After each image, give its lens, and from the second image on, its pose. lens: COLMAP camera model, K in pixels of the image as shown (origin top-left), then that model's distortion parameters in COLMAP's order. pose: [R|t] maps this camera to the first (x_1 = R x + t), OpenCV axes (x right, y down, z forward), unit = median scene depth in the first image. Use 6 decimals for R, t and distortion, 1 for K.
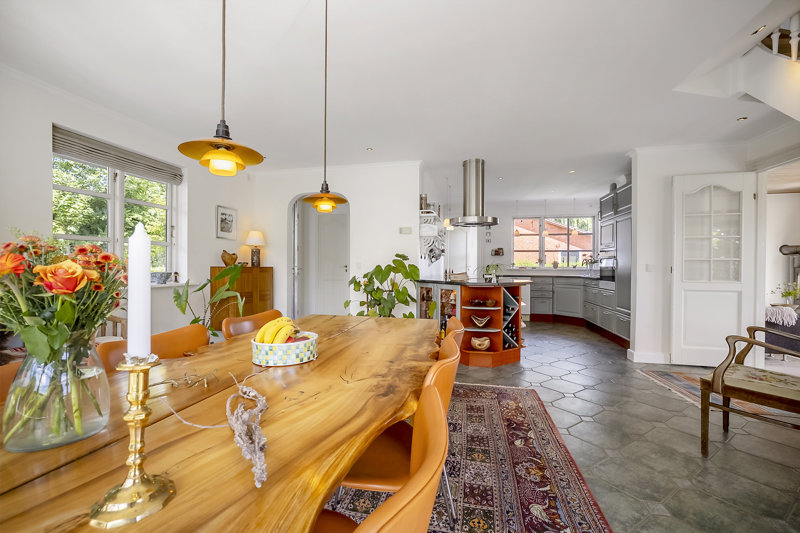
lens RADIAL K [[345.3, 0, 400.0], [0, 345.3, 266.7], [0, 0, 1]] dist [0.001718, 0.001038]
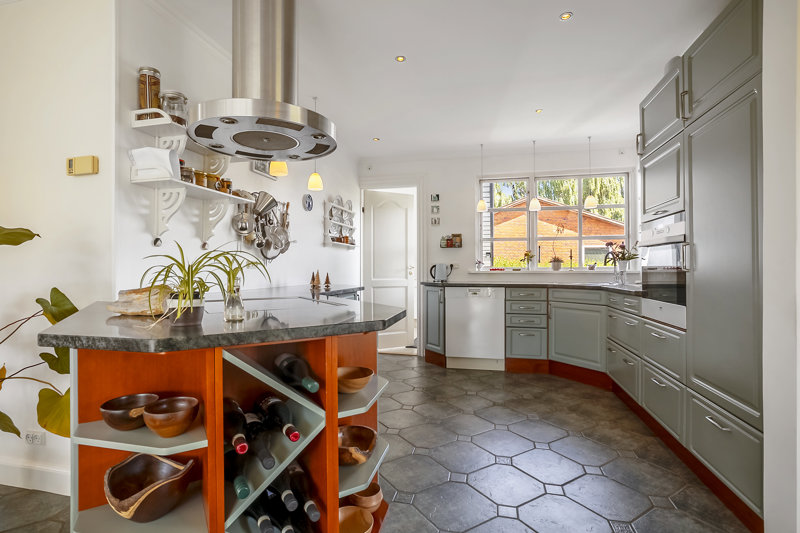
lens RADIAL K [[386.1, 0, 399.6], [0, 386.1, 268.9], [0, 0, 1]] dist [0.001135, 0.000236]
pose [[0.999624, -0.008403, -0.026090, 0.251657], [0.008325, 0.999961, -0.003085, 0.003113], [0.026114, 0.002866, 0.999655, 0.445122]]
